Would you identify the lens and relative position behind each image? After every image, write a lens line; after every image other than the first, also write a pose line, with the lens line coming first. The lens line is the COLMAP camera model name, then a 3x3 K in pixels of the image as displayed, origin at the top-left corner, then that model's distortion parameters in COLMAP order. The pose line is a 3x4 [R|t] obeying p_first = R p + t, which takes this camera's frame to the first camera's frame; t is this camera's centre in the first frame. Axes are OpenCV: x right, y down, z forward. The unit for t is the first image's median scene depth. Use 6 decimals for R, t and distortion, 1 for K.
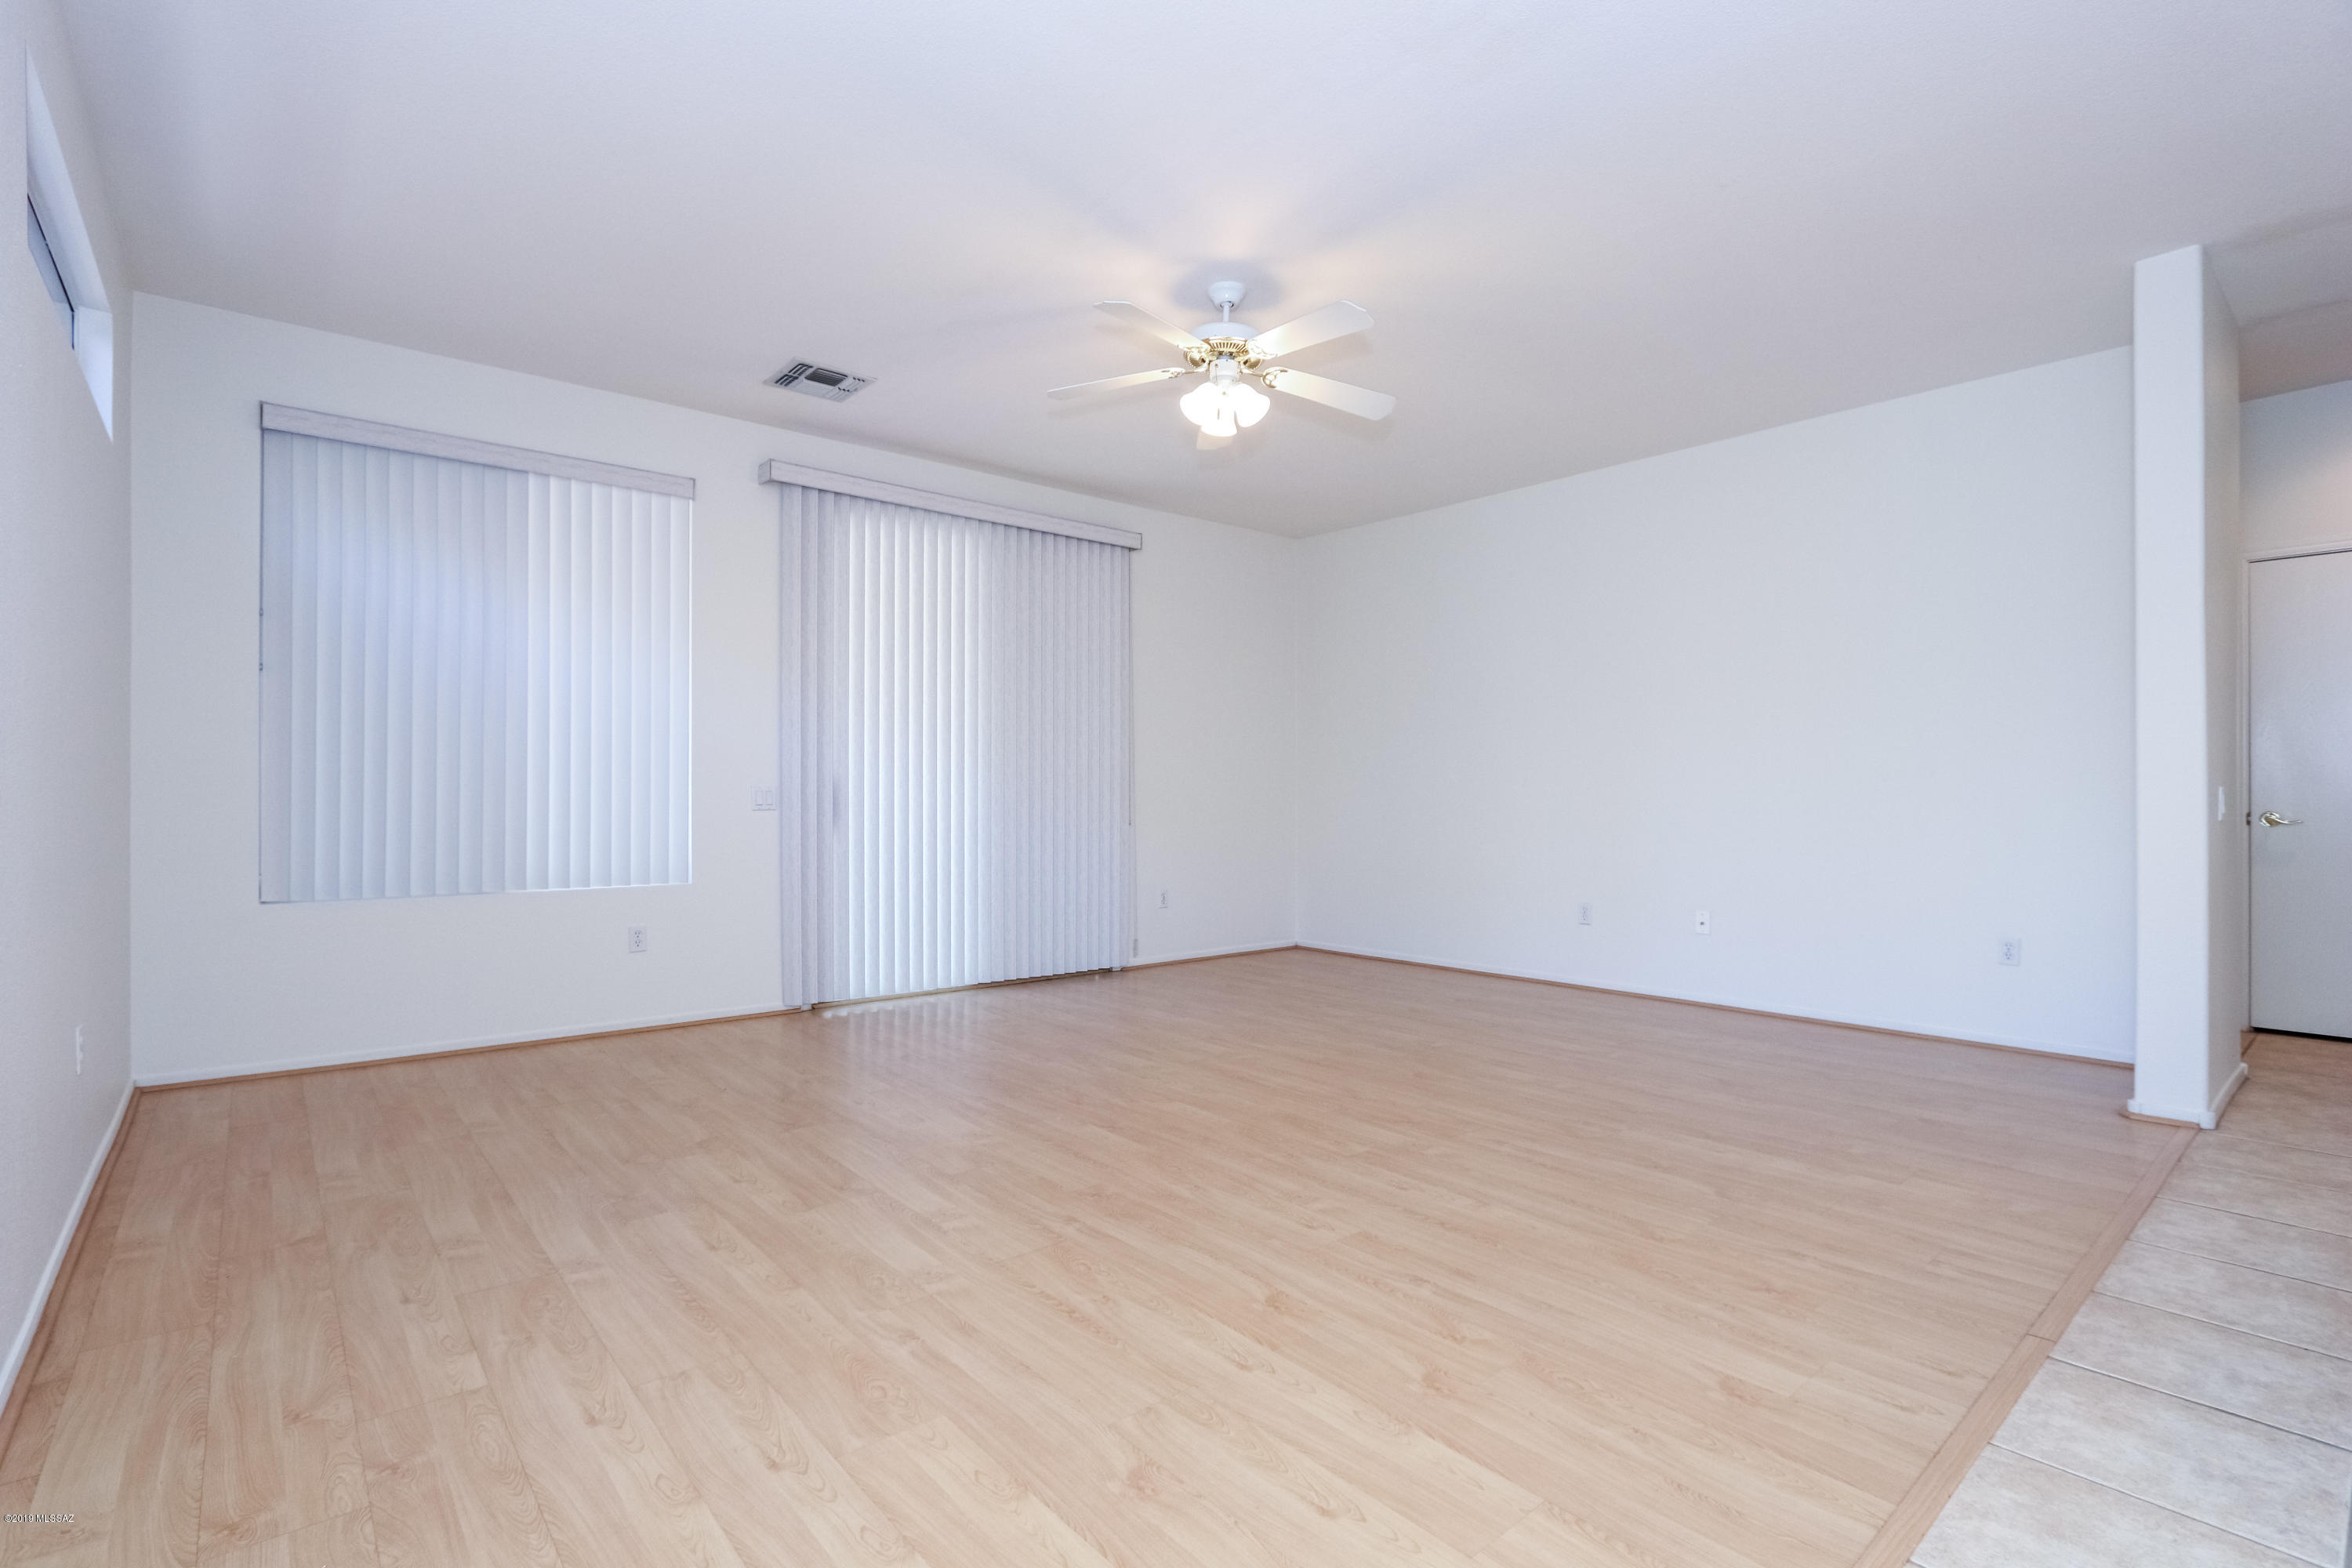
lens RADIAL K [[1109.2, 0, 1133.5], [0, 1109.2, 815.7], [0, 0, 1]] dist [-0.024687, 0.003425]
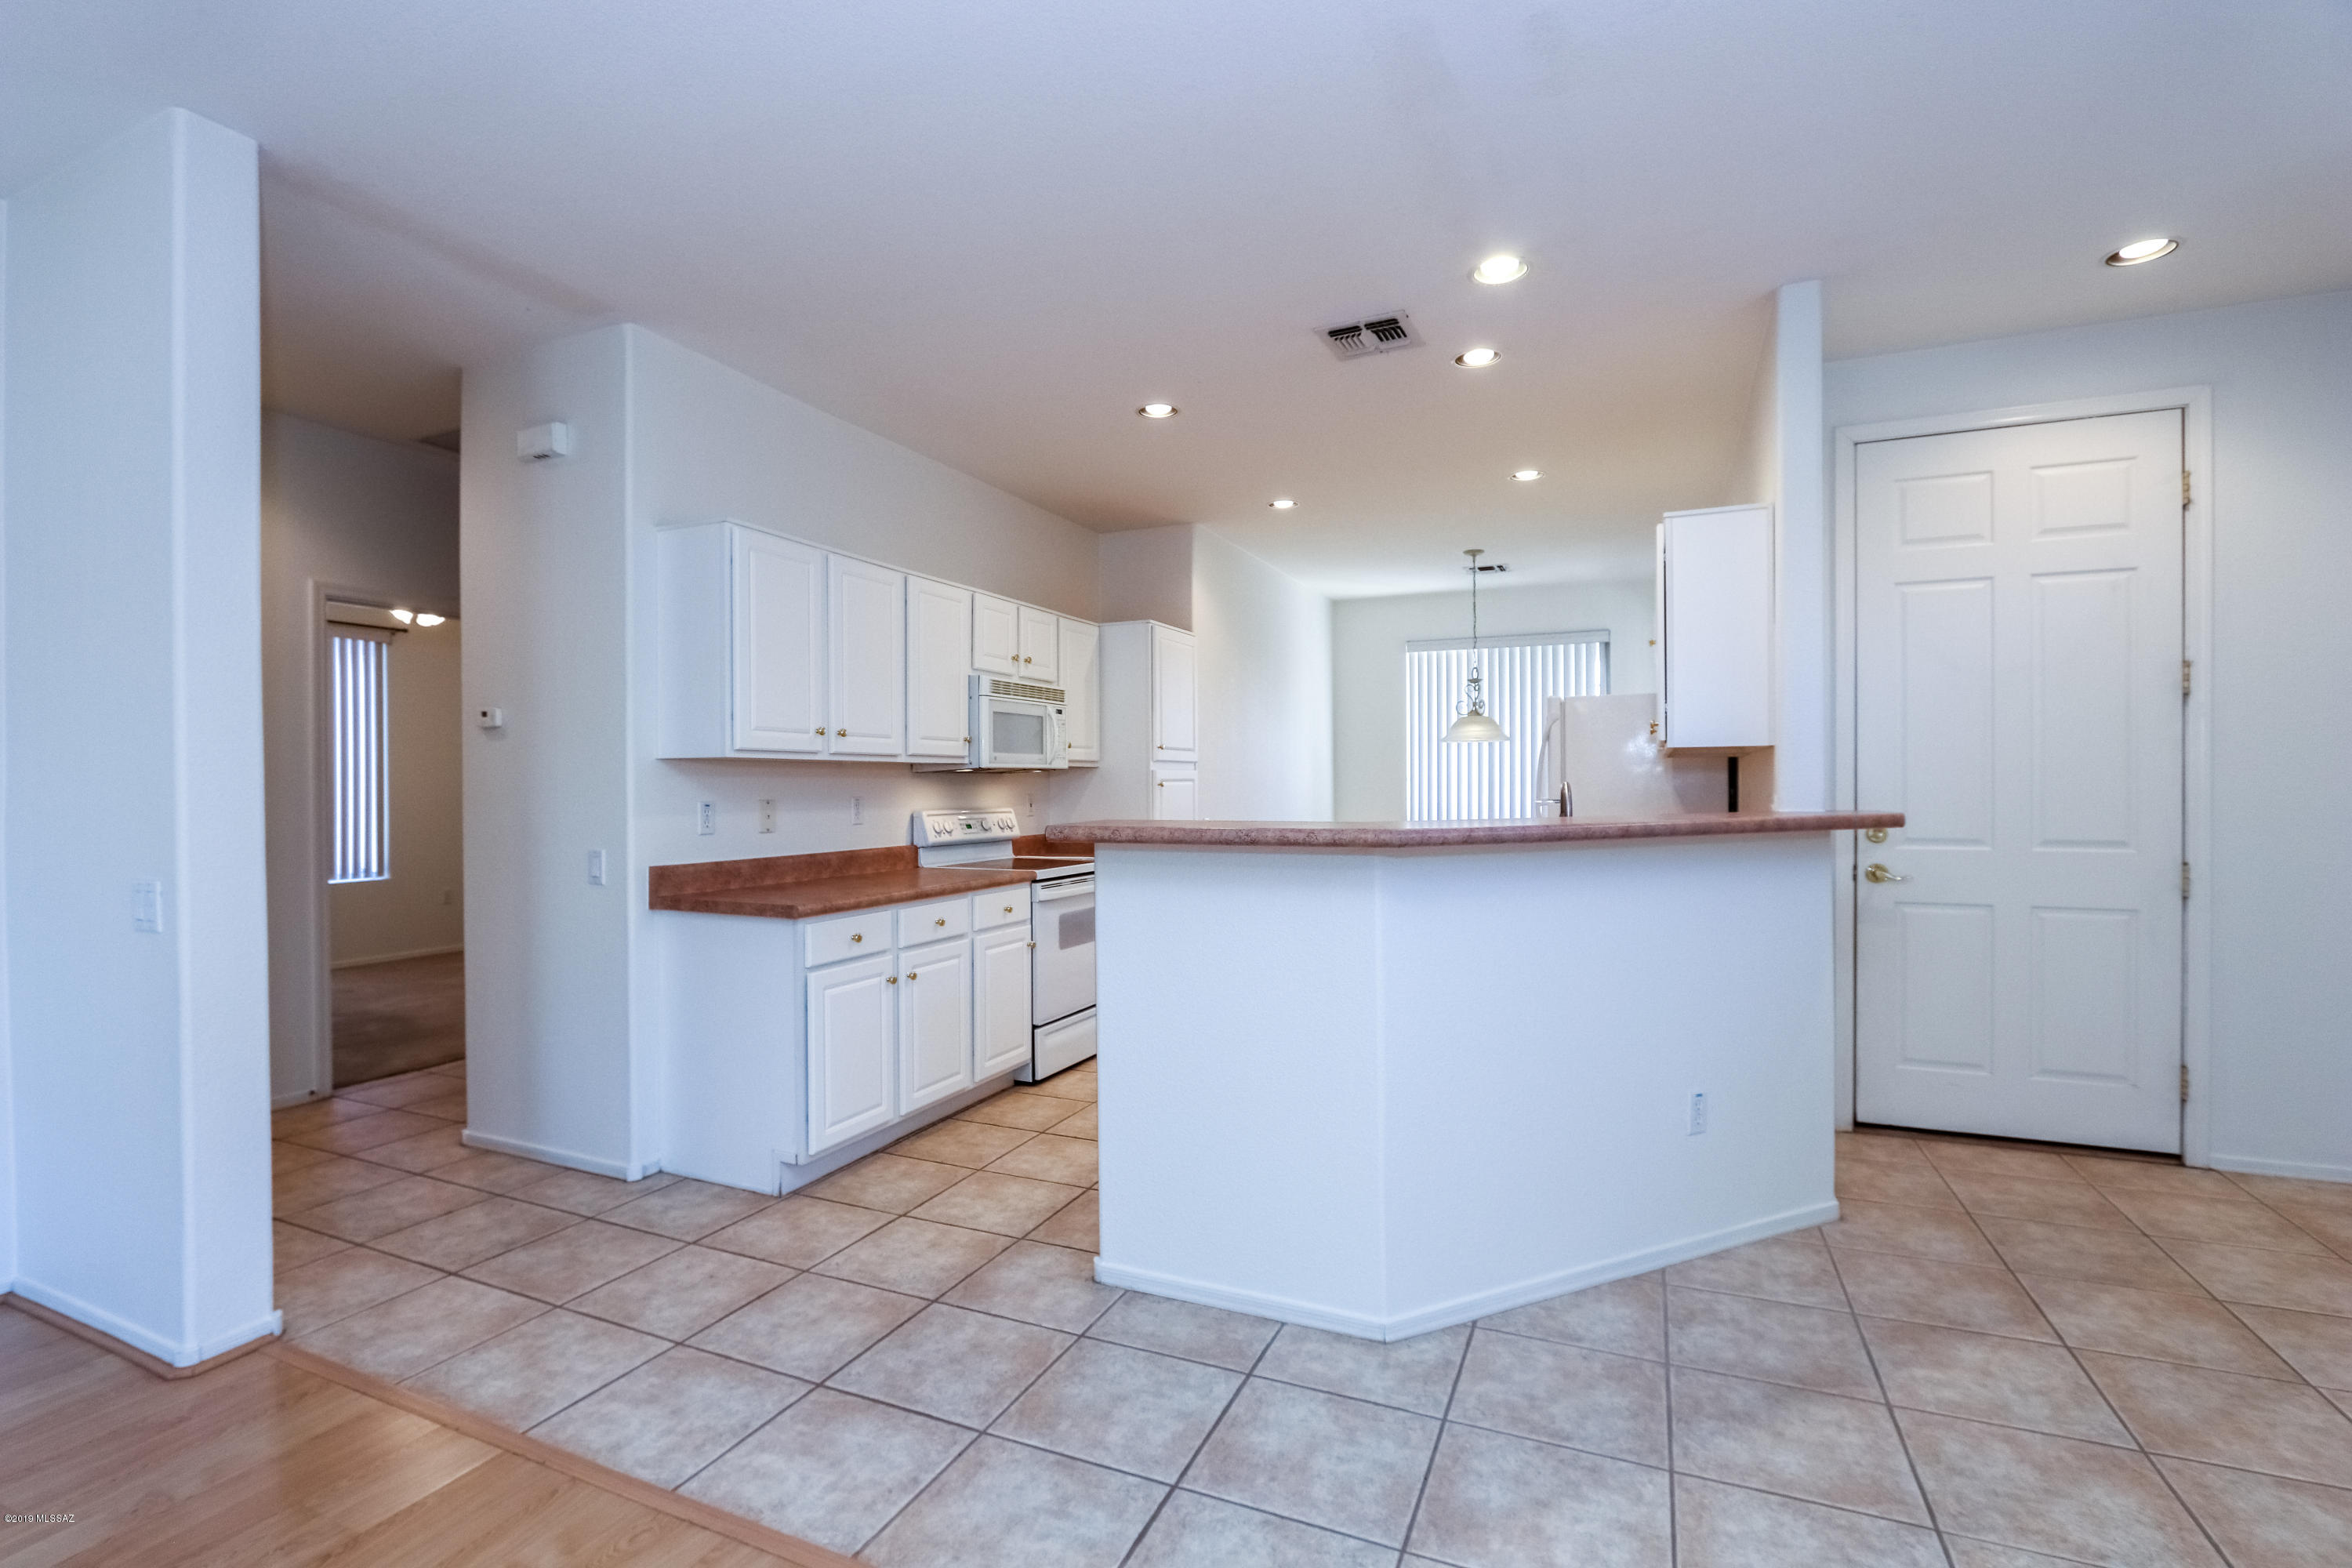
lens RADIAL K [[1109.2, 0, 1136.7], [0, 1109.2, 798.8], [0, 0, 1]] dist [-0.024687, 0.003425]
pose [[-0.438223, -0.011569, 0.898792, 0.064399], [0.022024, 0.999479, 0.023603, -0.089236], [-0.898596, 0.030138, -0.437740, 0.826650]]
